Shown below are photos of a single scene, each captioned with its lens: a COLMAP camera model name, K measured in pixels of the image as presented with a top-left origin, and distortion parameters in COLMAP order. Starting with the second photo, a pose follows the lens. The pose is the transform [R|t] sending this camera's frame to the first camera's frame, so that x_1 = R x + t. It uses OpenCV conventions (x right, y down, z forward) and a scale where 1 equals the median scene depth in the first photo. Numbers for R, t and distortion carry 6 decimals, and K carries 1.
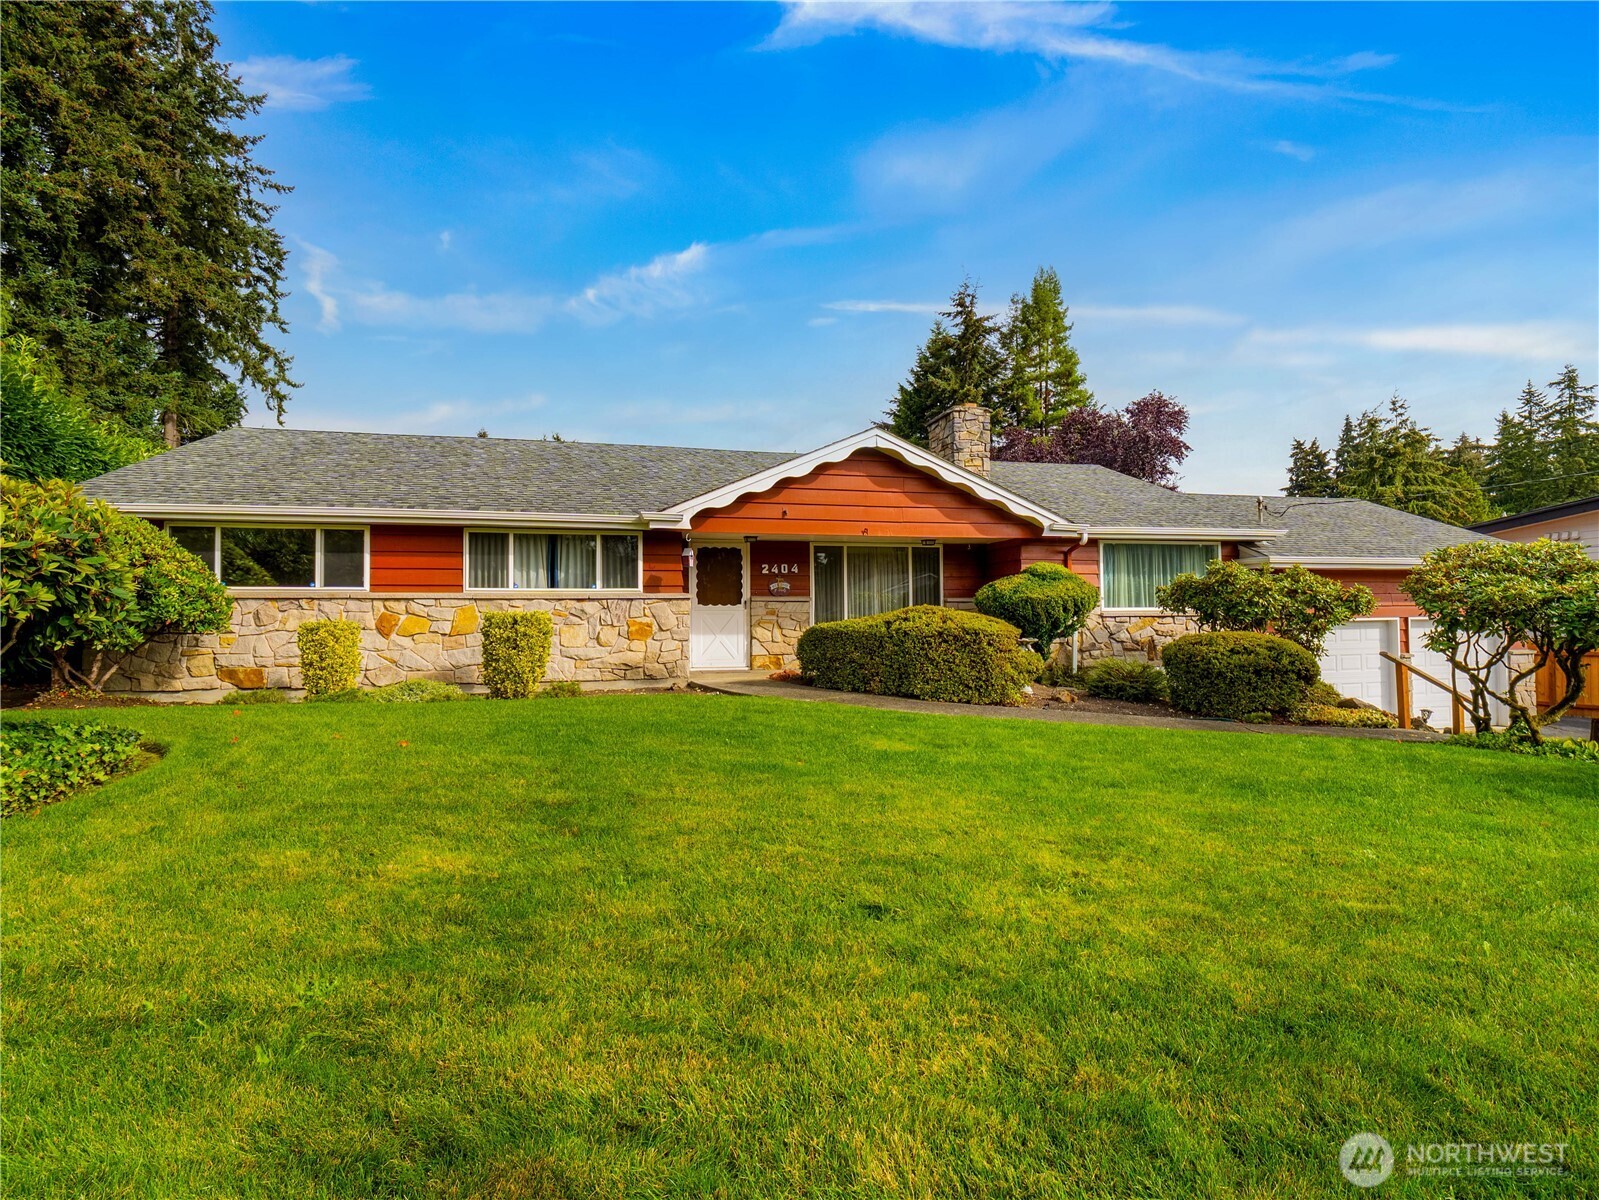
lens RADIAL K [[772.4, 0, 799.5], [0, 772.4, 600.0], [0, 0, 1]] dist [-0.001908, -0.000091]
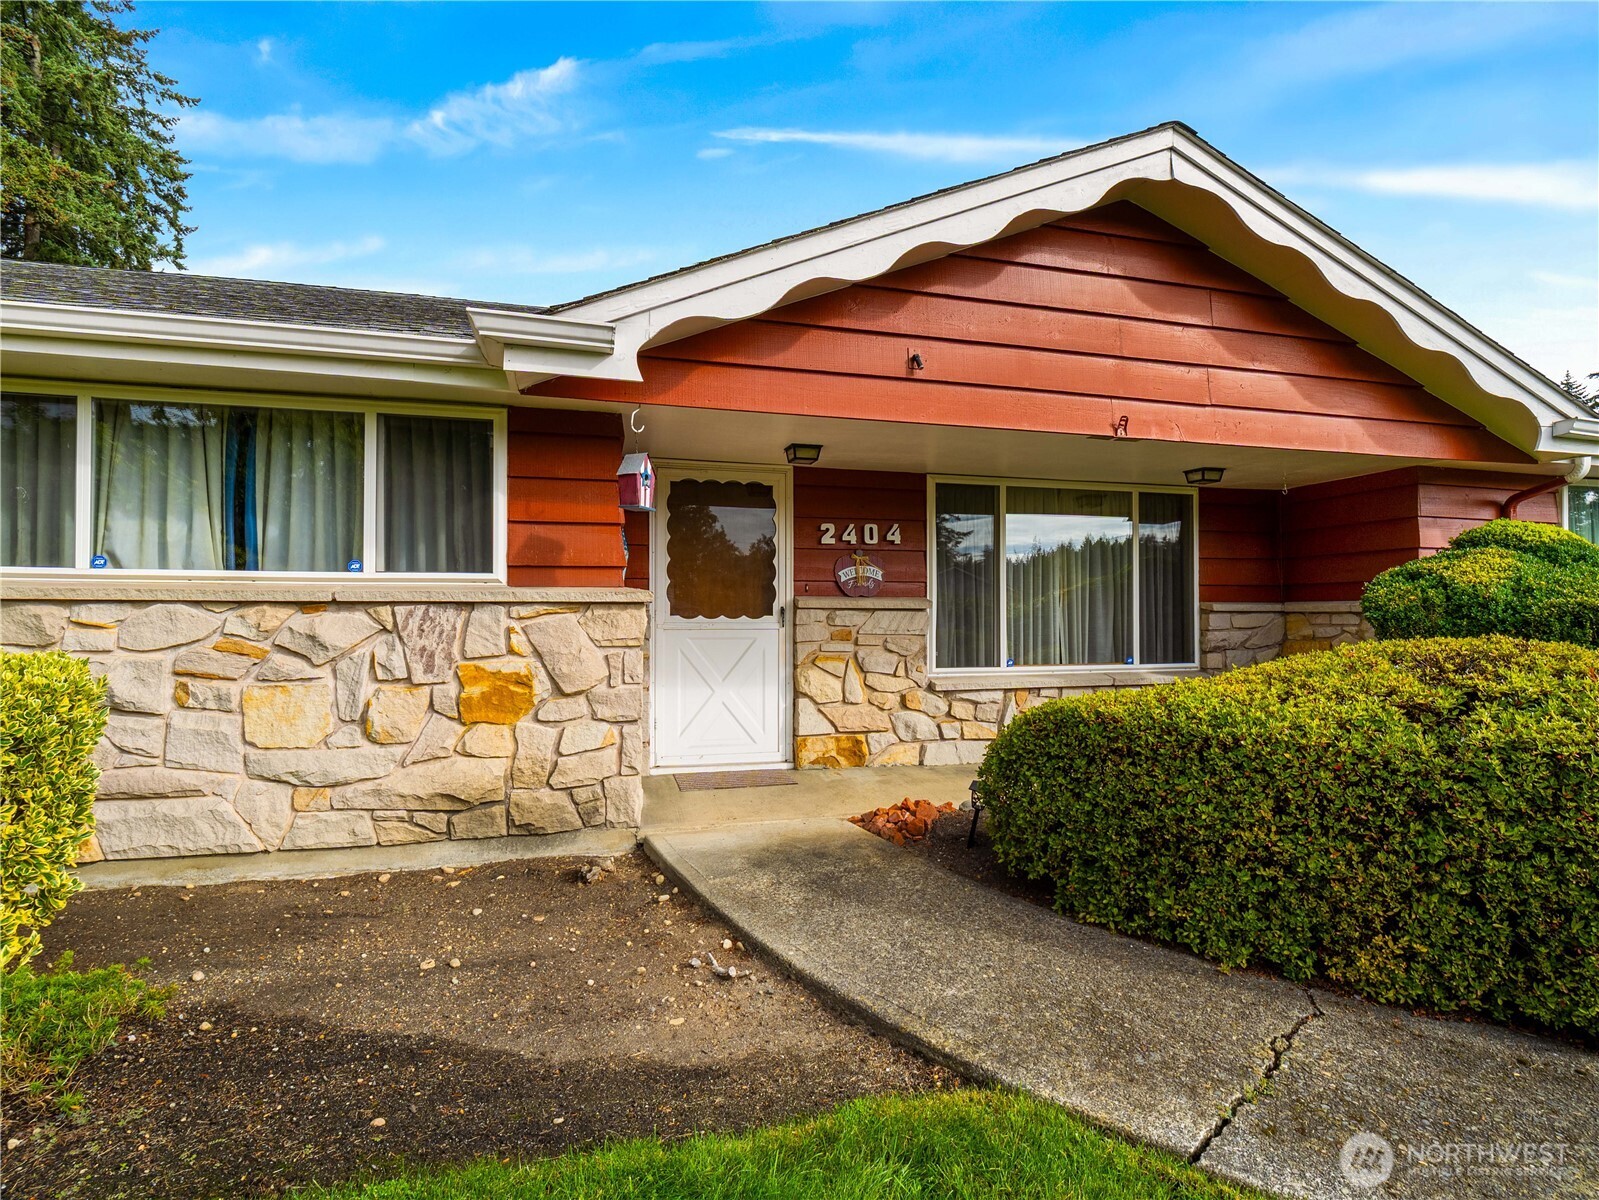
lens RADIAL K [[772.4, 0, 799.5], [0, 772.4, 600.0], [0, 0, 1]] dist [-0.001908, -0.000091]
pose [[0.999797, 0.007748, 0.018595, -0.073255], [-0.007806, 0.999965, 0.003067, -0.004710], [-0.018570, -0.003211, 0.999822, 0.611084]]
